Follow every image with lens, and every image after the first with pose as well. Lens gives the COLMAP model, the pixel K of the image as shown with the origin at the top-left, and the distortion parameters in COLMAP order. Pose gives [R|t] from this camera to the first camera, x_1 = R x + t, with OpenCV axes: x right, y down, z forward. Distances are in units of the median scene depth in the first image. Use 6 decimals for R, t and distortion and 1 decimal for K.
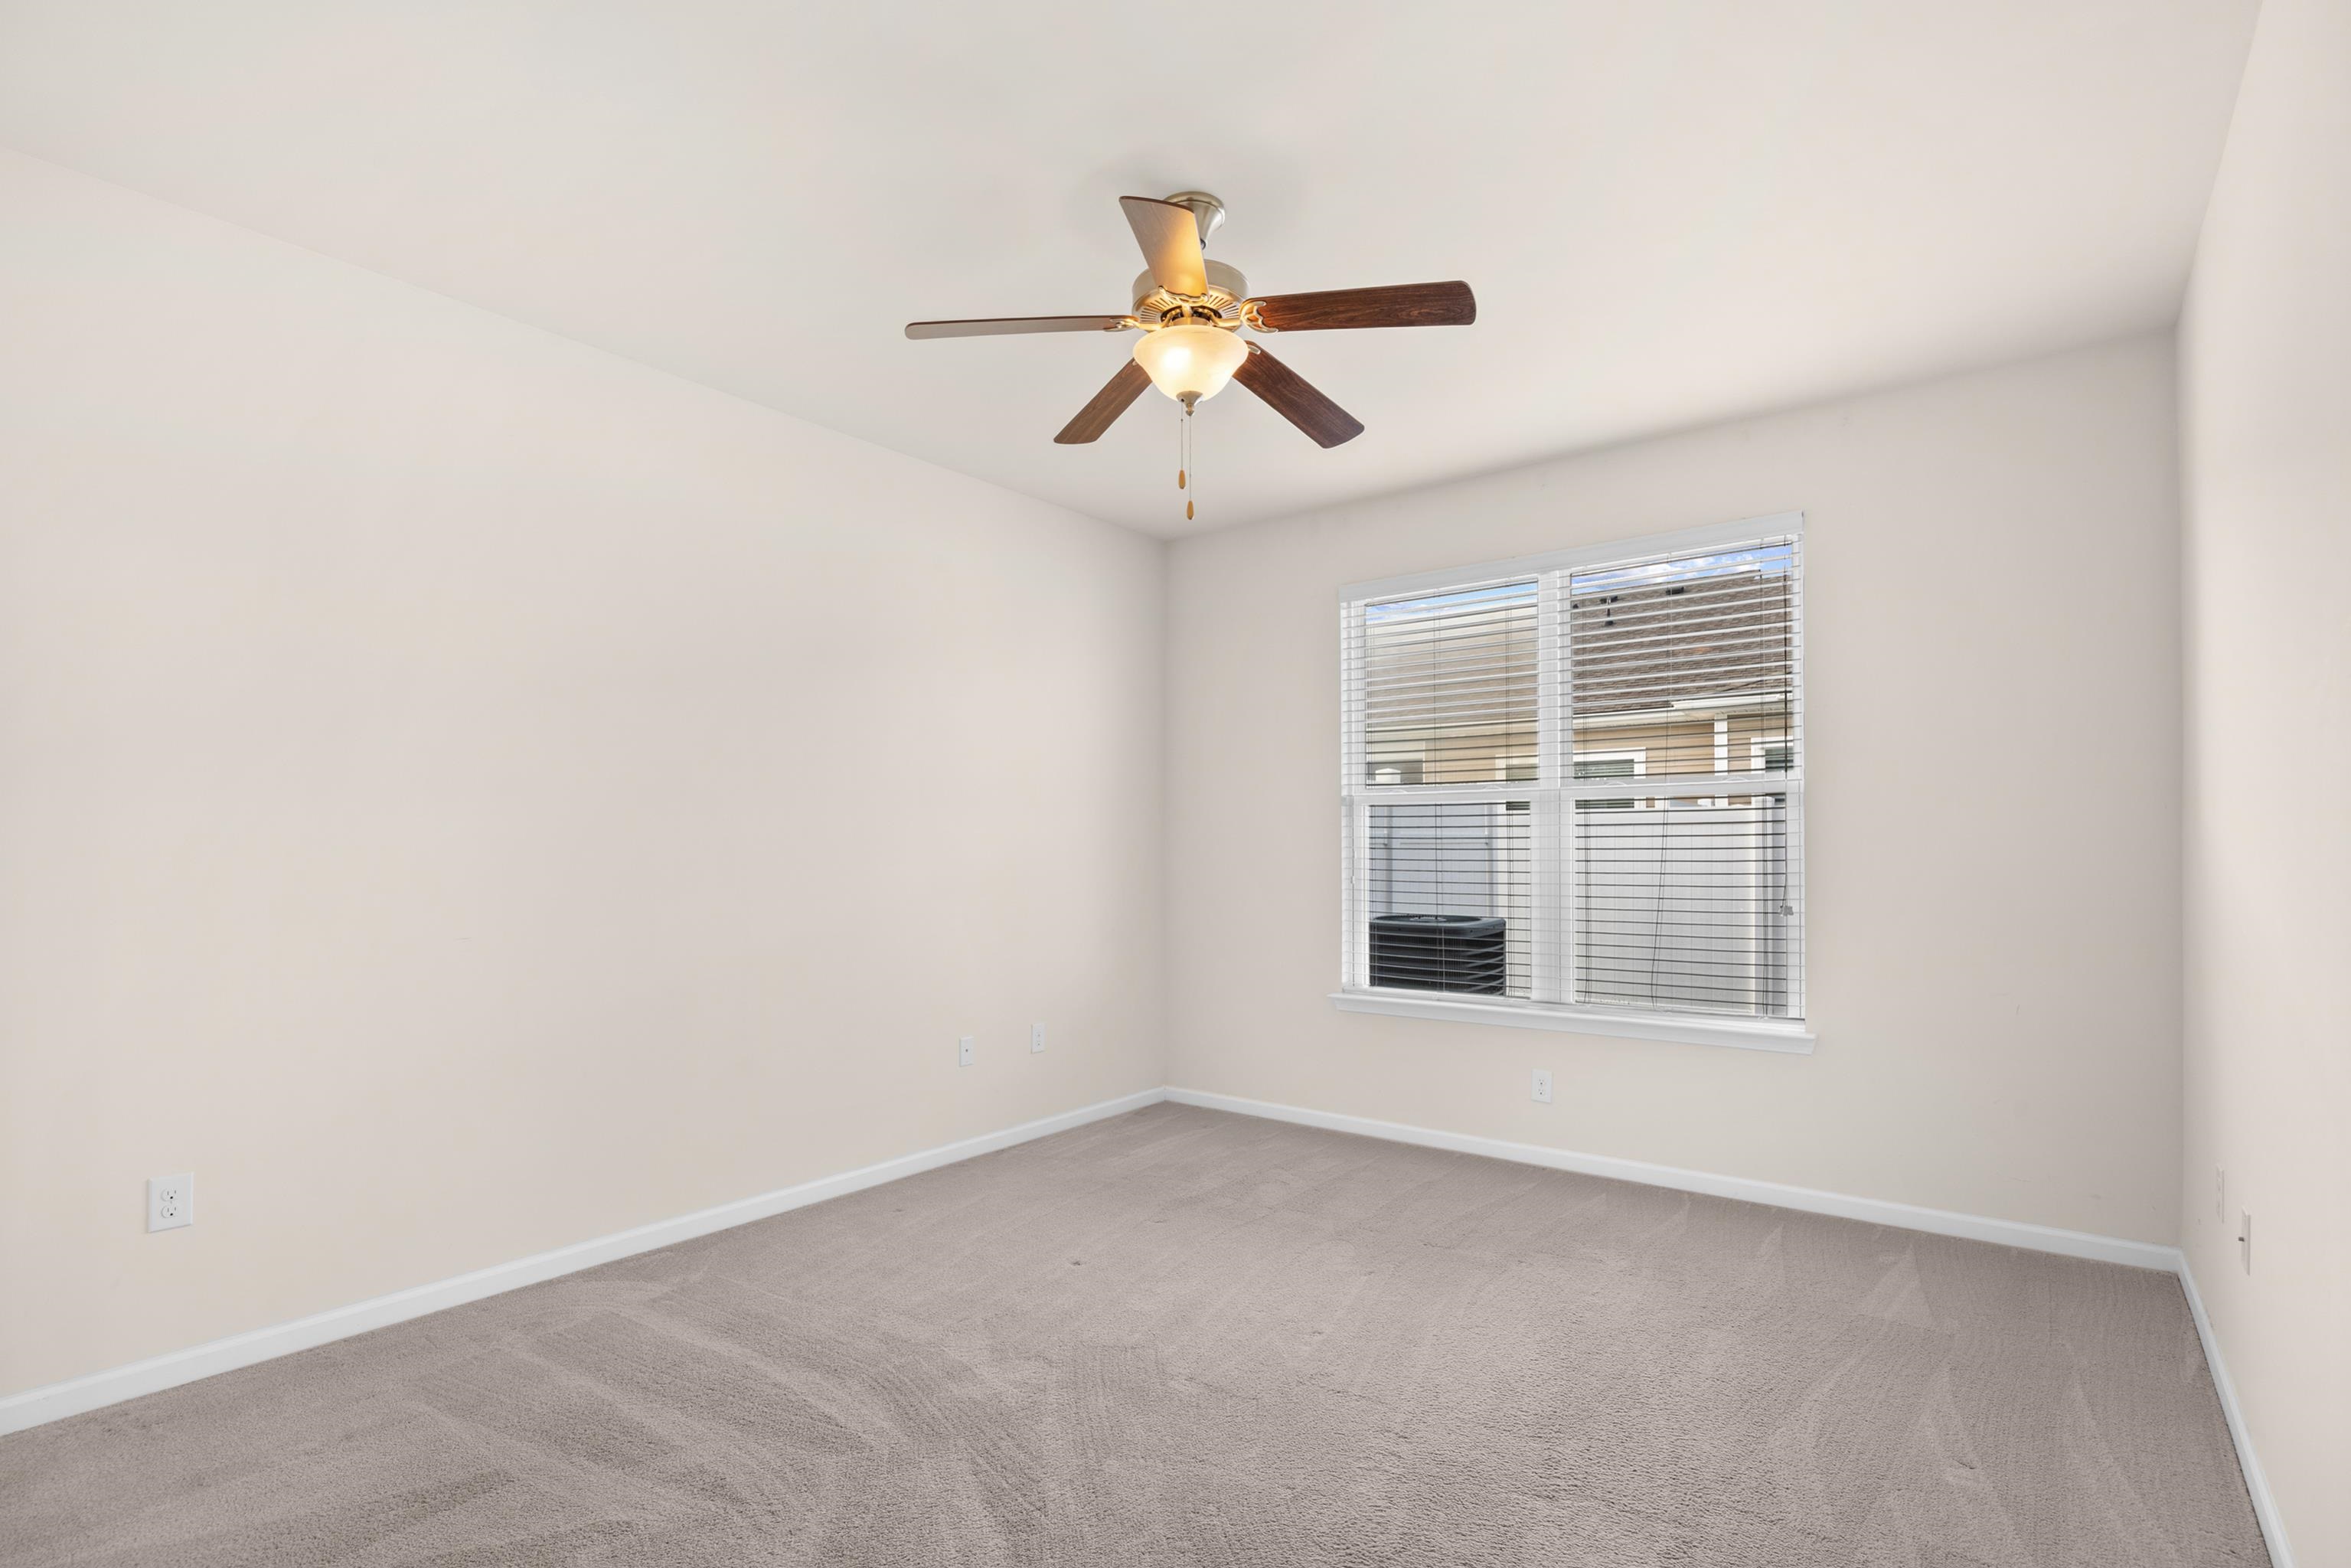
lens RADIAL K [[1144.5, 0, 1175.3], [0, 1144.5, 822.8], [0, 0, 1]] dist [-0.002916, -0.000256]
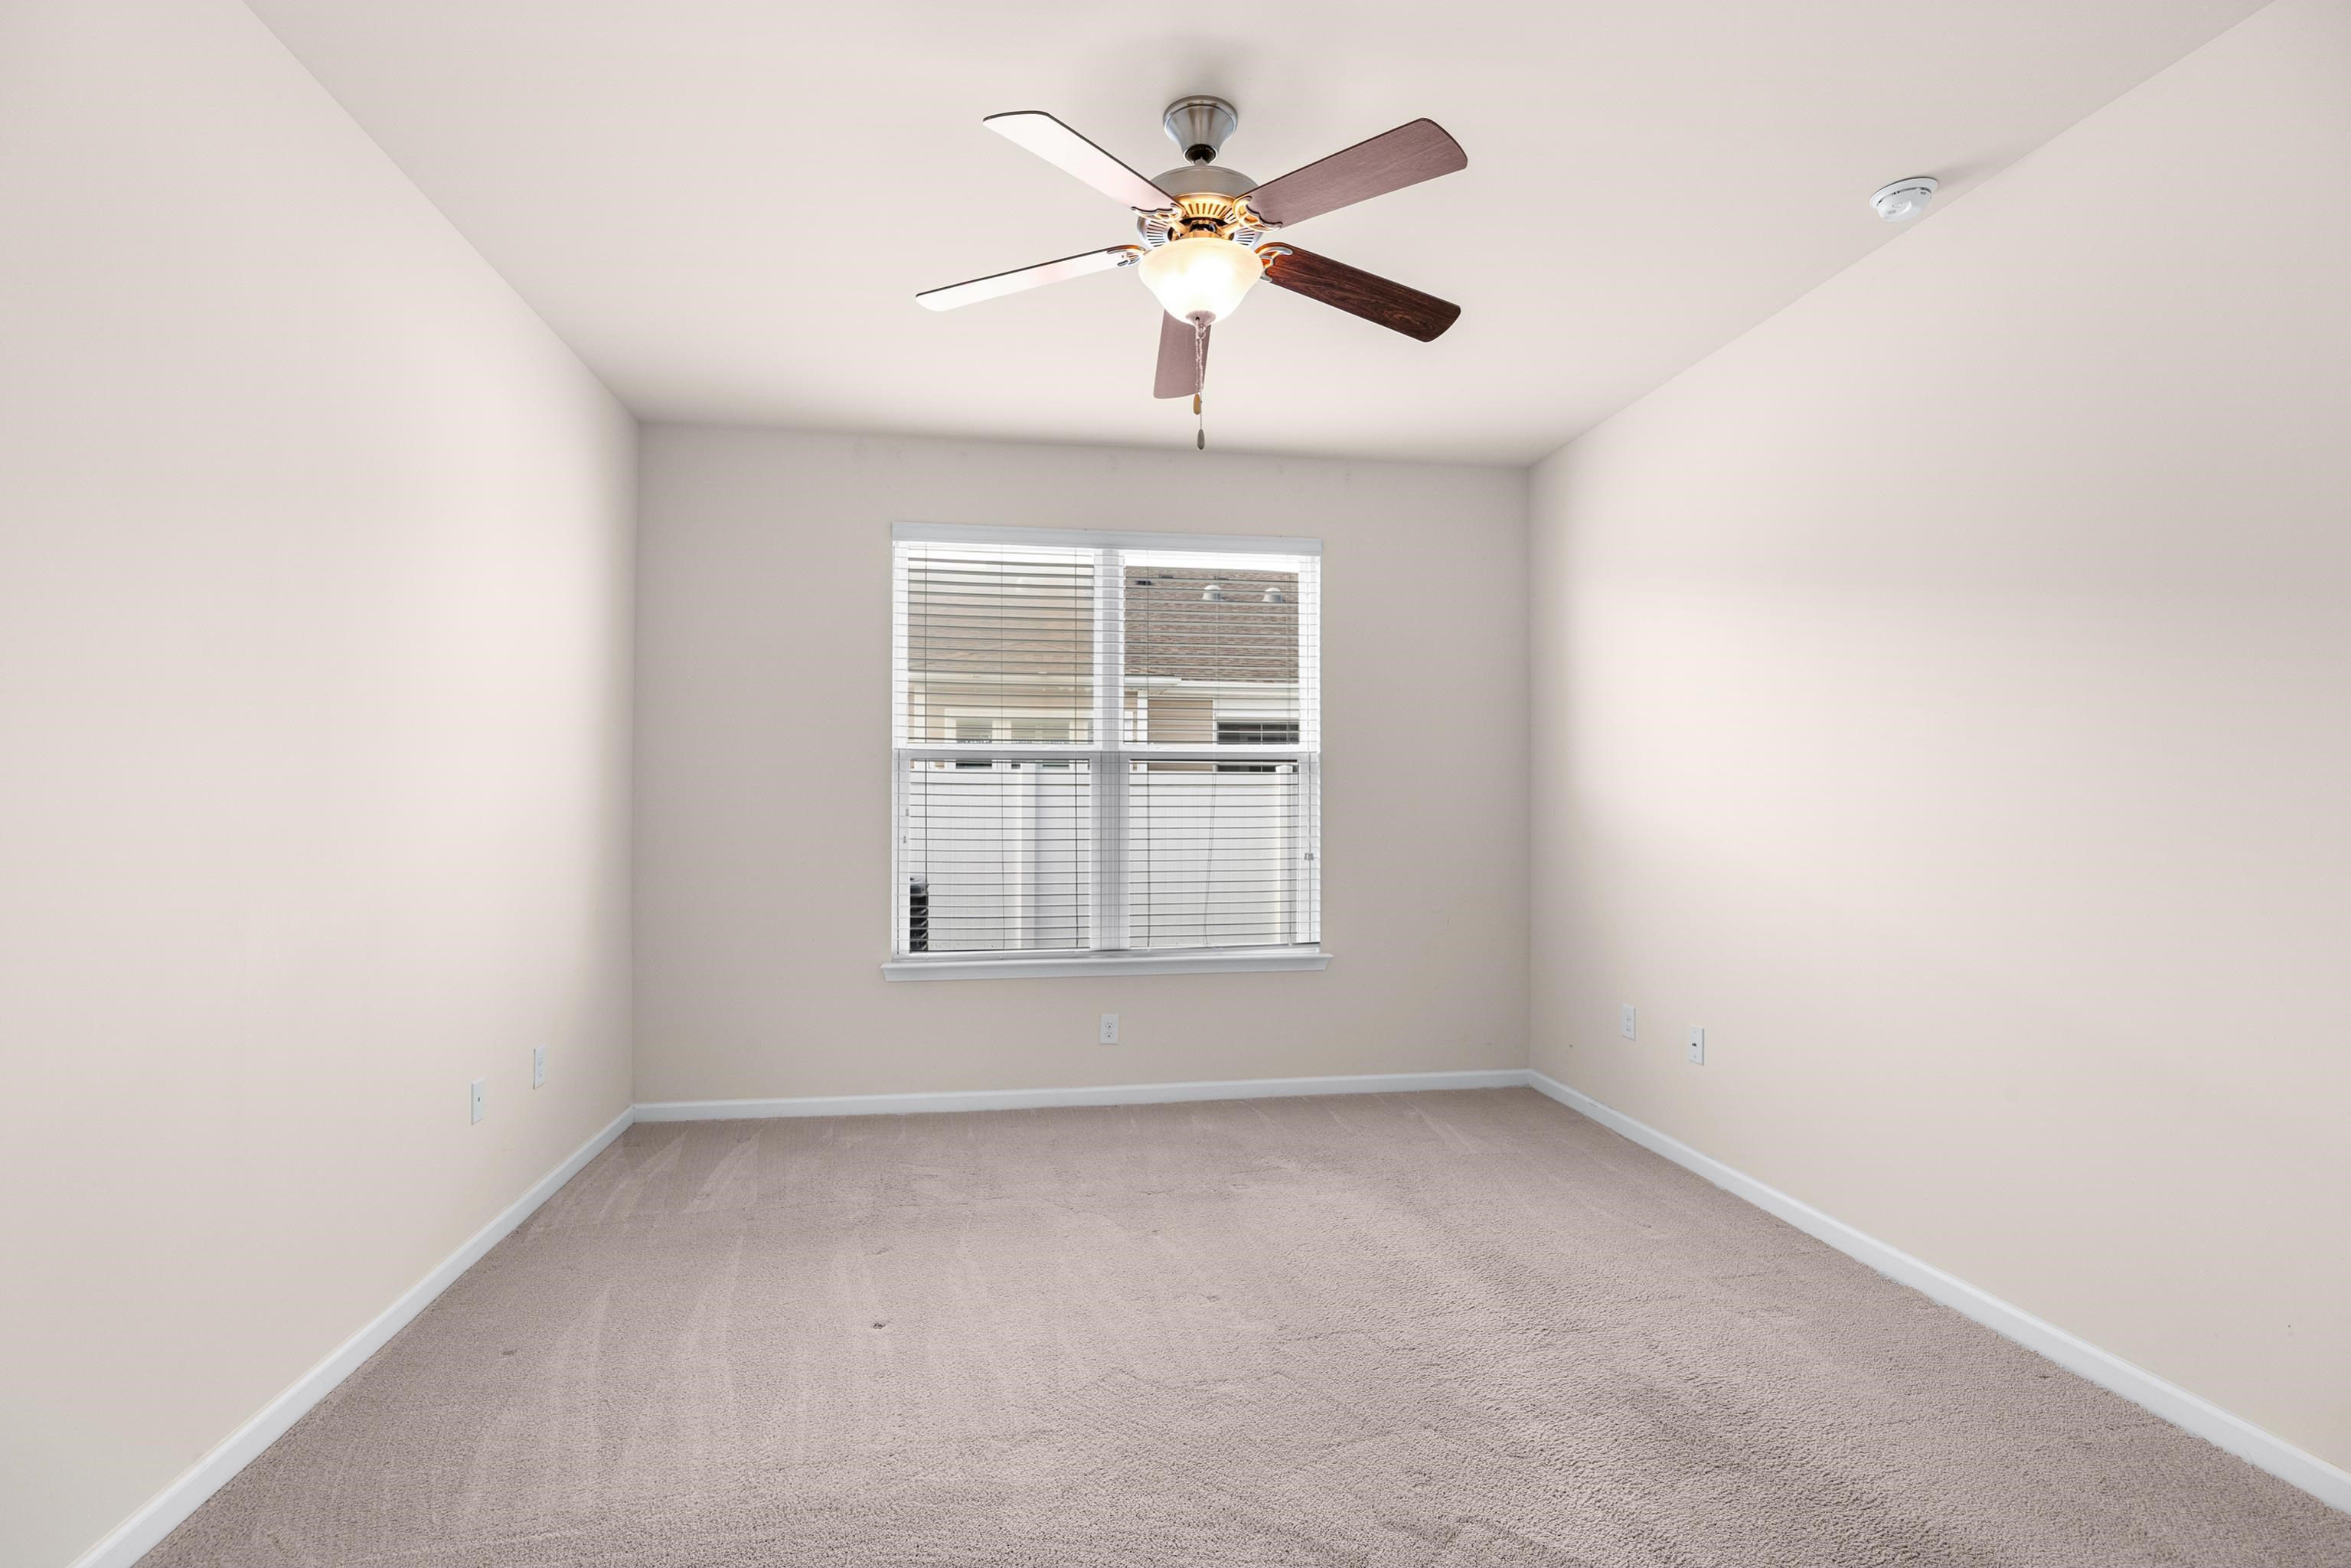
lens RADIAL K [[1110.9, 0, 1162.1], [0, 1110.9, 793.8], [0, 0, 1]] dist [-0.011629, -0.000430]
pose [[0.672594, 0.013216, 0.739894, -0.415369], [-0.018748, 0.999824, -0.000816, 0.011211], [-0.739774, -0.013323, 0.672723, 0.272296]]
